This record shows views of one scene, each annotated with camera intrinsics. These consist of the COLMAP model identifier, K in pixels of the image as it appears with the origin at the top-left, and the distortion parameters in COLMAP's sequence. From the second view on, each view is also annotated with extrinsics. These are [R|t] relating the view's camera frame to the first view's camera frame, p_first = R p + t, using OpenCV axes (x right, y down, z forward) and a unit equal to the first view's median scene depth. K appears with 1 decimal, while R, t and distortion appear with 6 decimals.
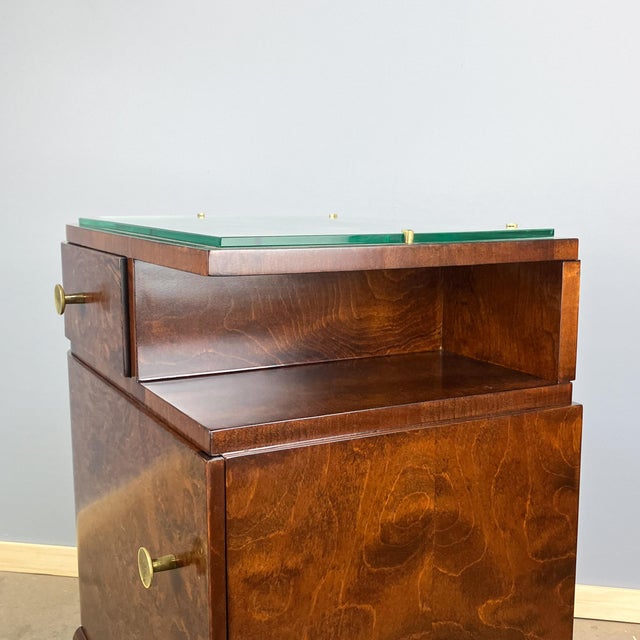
lens RADIAL K [[891.1, 0, 343.8], [0, 891.1, 322.2], [0, 0, 1]] dist [0.195225, -0.837117]
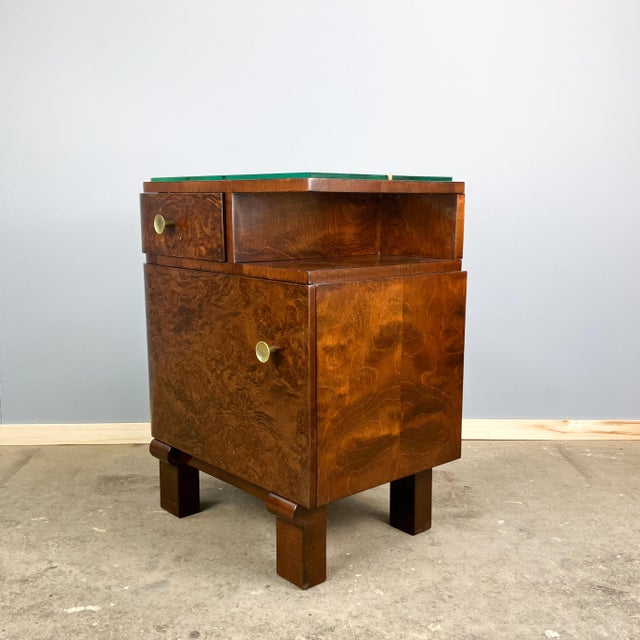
lens RADIAL K [[803.9, 0, 346.4], [0, 803.9, 361.6], [0, 0, 1]] dist [0.034065, -0.045326]
pose [[0.971060, -0.047388, 0.234087, -0.415033], [0.034580, 0.997687, 0.058522, 0.184428], [-0.236318, -0.048733, 0.970453, -0.642689]]
